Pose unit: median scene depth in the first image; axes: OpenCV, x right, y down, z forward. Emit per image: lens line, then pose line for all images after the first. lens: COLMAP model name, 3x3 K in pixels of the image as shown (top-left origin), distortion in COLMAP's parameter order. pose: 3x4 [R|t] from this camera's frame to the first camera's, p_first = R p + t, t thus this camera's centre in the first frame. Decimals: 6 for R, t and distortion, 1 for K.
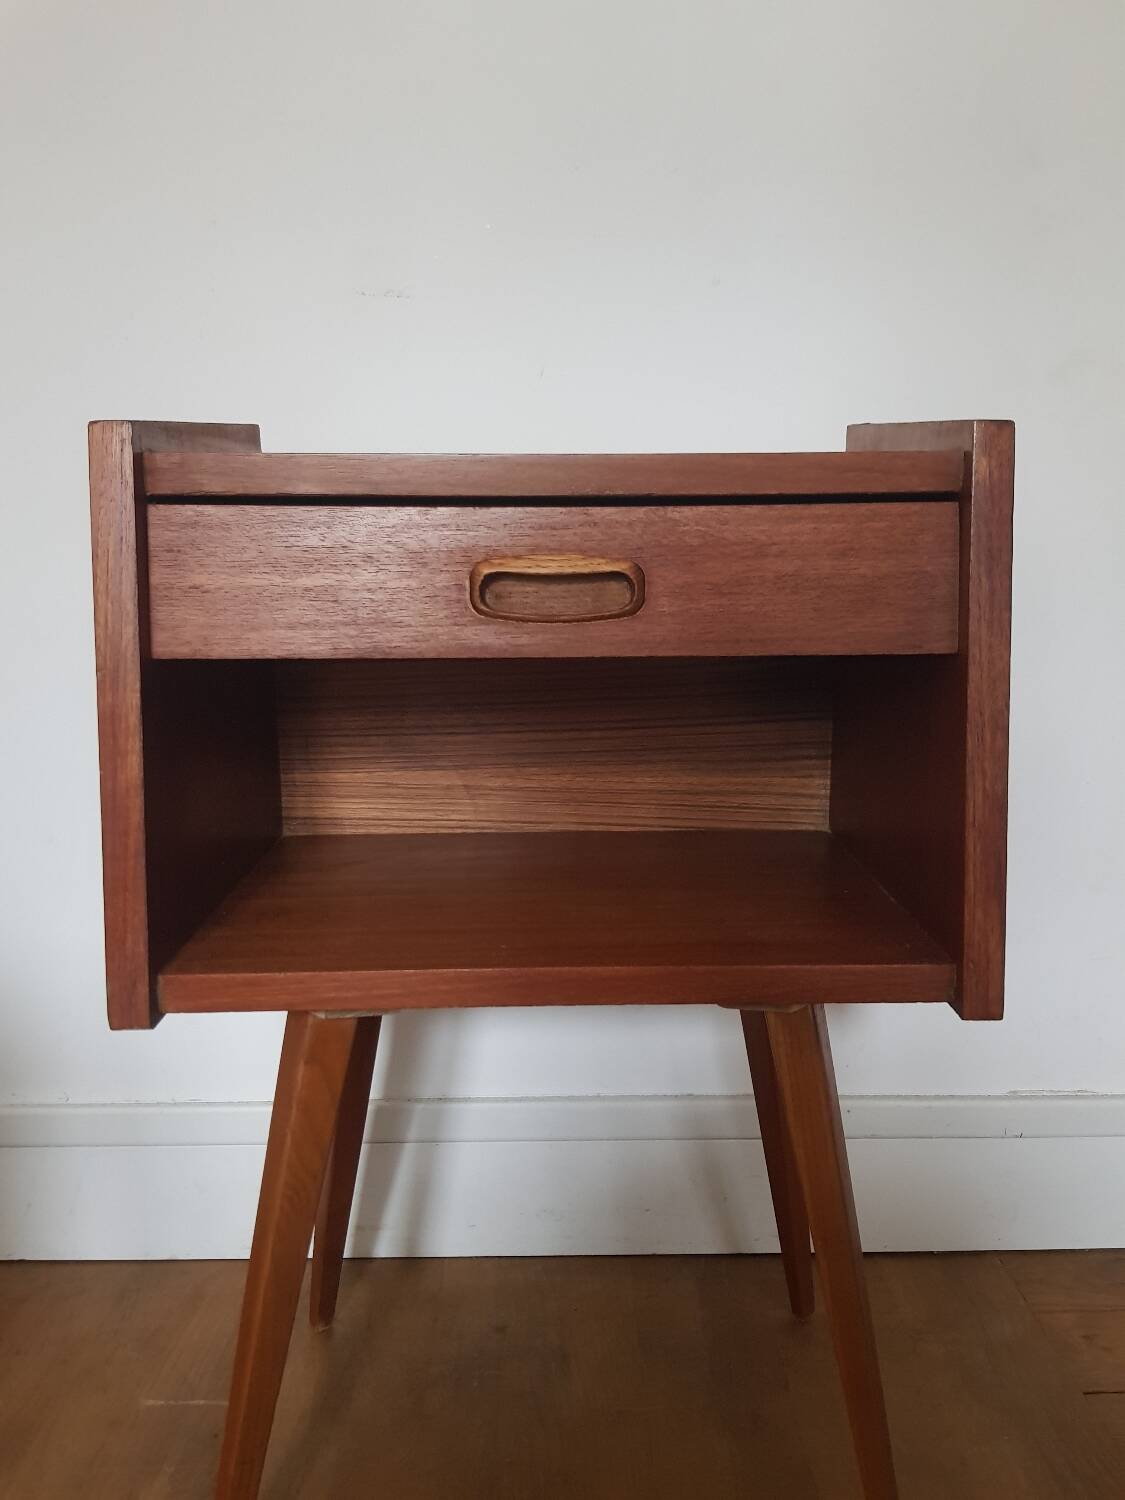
lens RADIAL K [[1158.1, 0, 592.4], [0, 1158.1, 783.8], [0, 0, 1]] dist [0.070293, -0.099804]
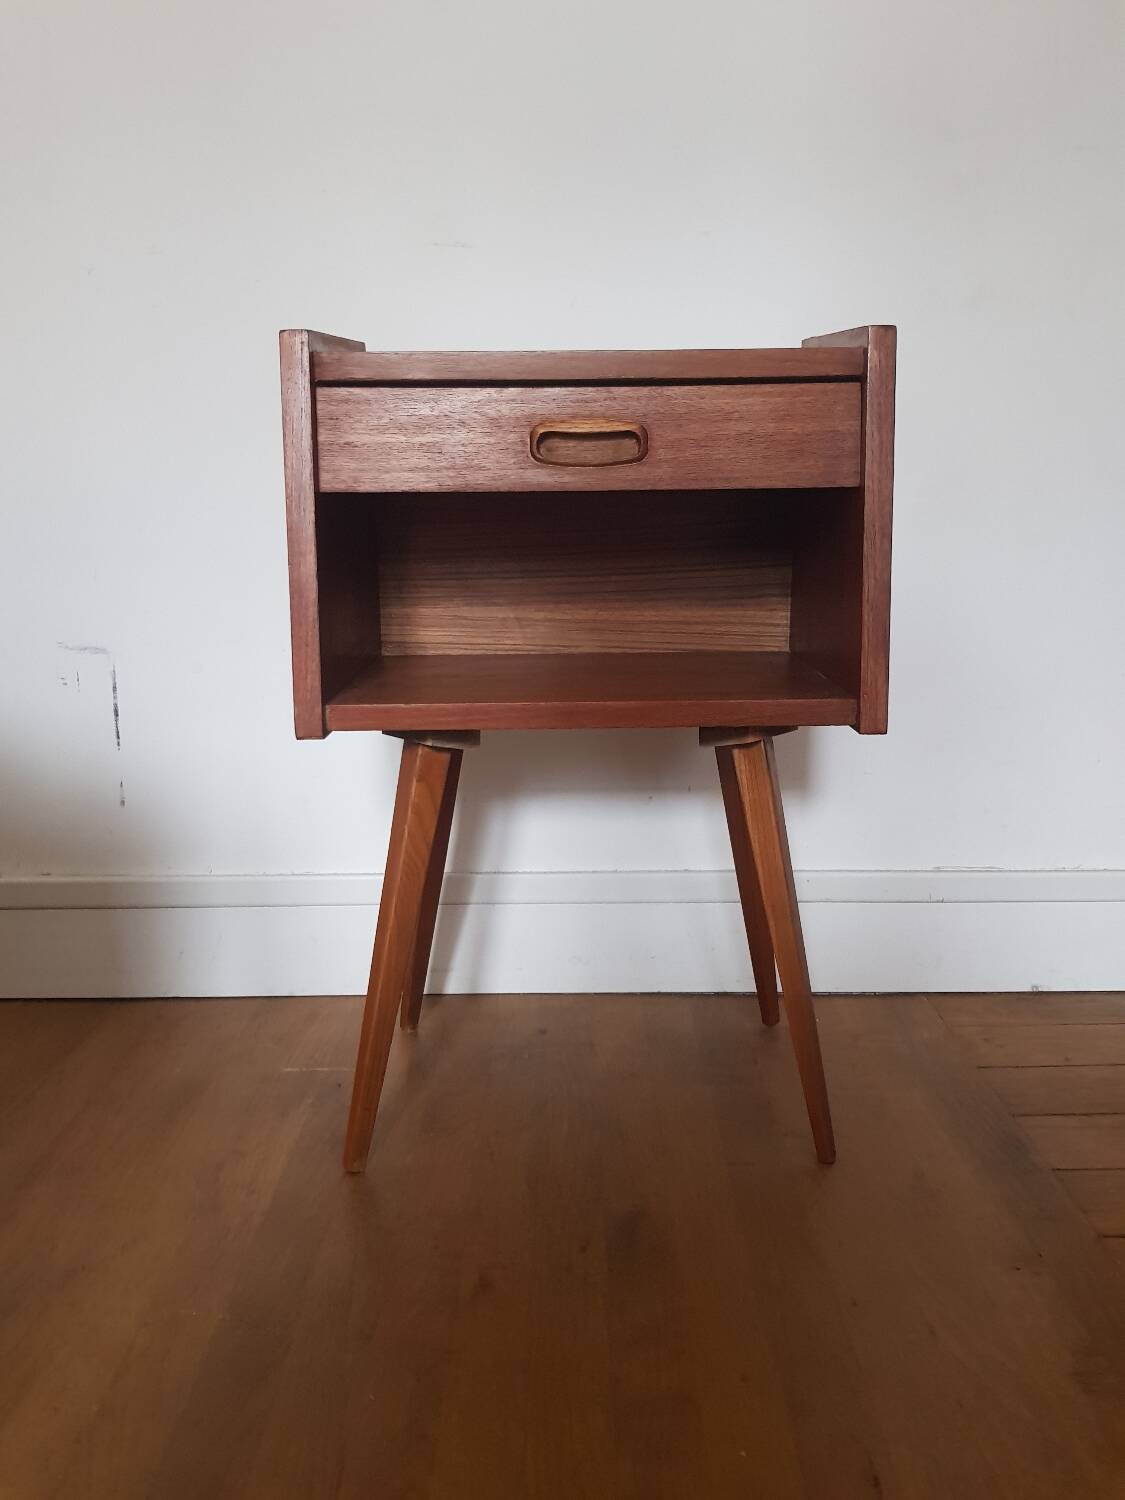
lens RADIAL K [[1158.1, 0, 587.1], [0, 1158.1, 779.2], [0, 0, 1]] dist [0.070293, -0.099804]
pose [[0.999830, -0.001036, -0.018421, -0.005718], [0.001644, 0.999454, 0.032995, 0.211975], [0.018376, -0.033020, 0.999286, -0.502329]]
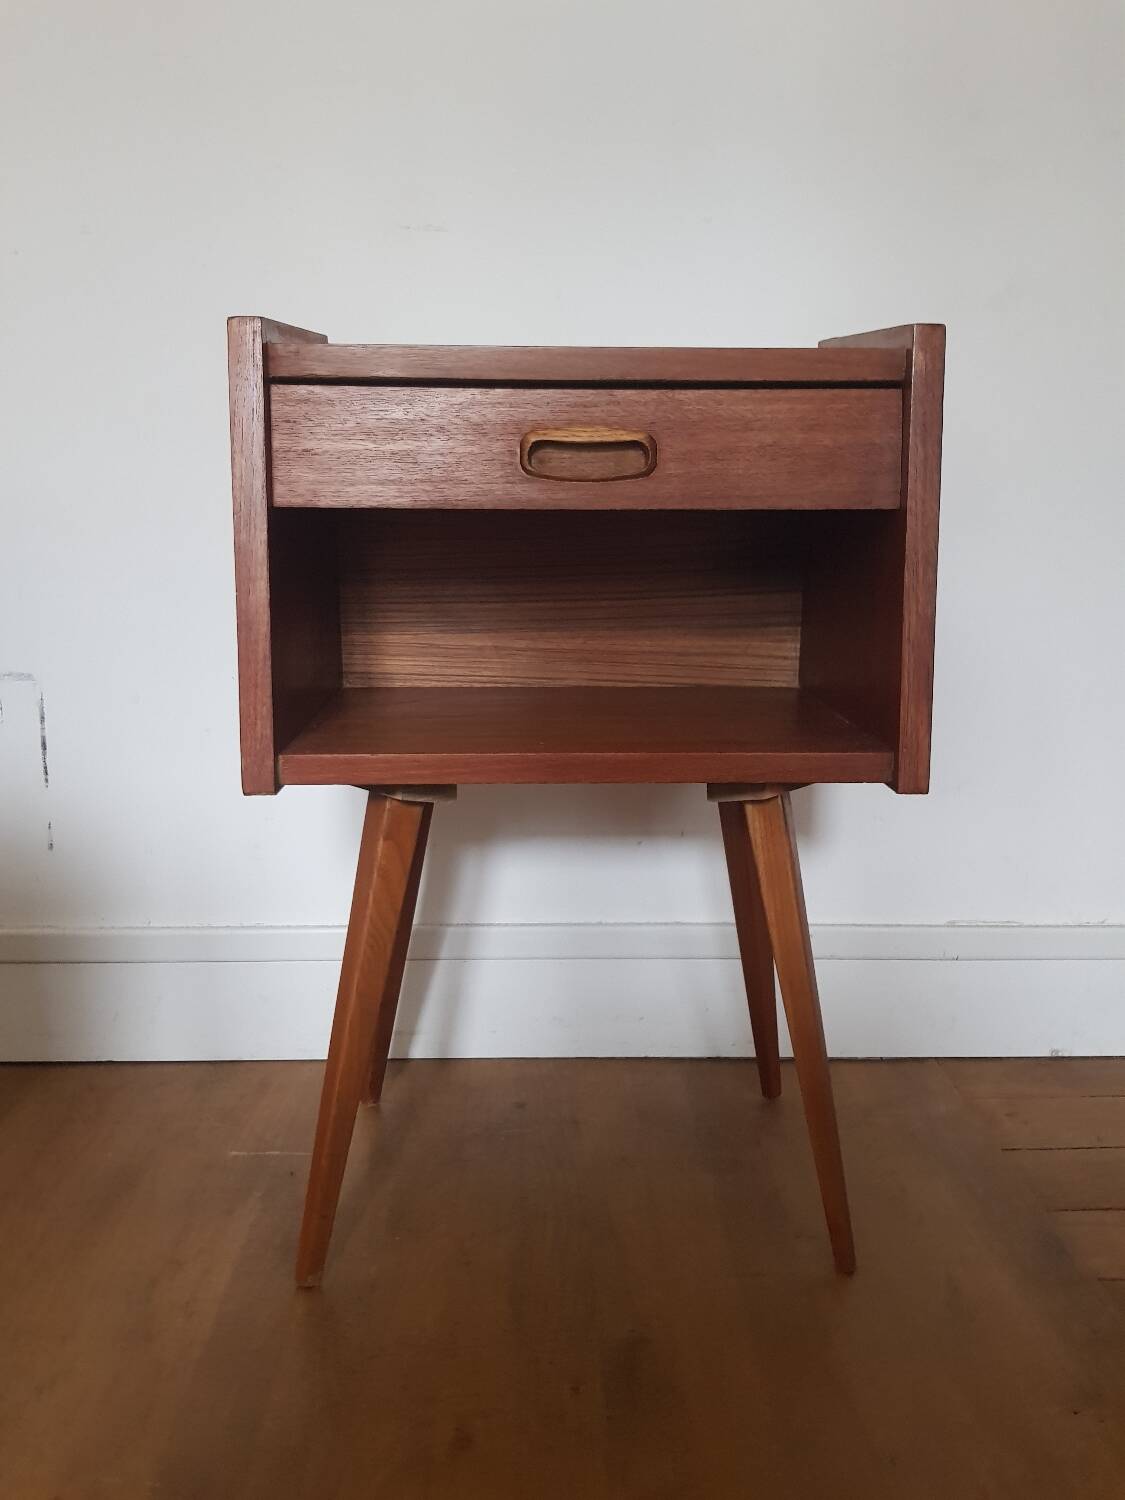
lens RADIAL K [[1158.1, 0, 576.3], [0, 1158.1, 786.9], [0, 0, 1]] dist [0.070293, -0.099804]
pose [[0.999948, 0.004286, 0.009230, -0.053474], [-0.004603, 0.999394, 0.034516, 0.153855], [-0.009077, -0.034556, 0.999362, -0.295113]]
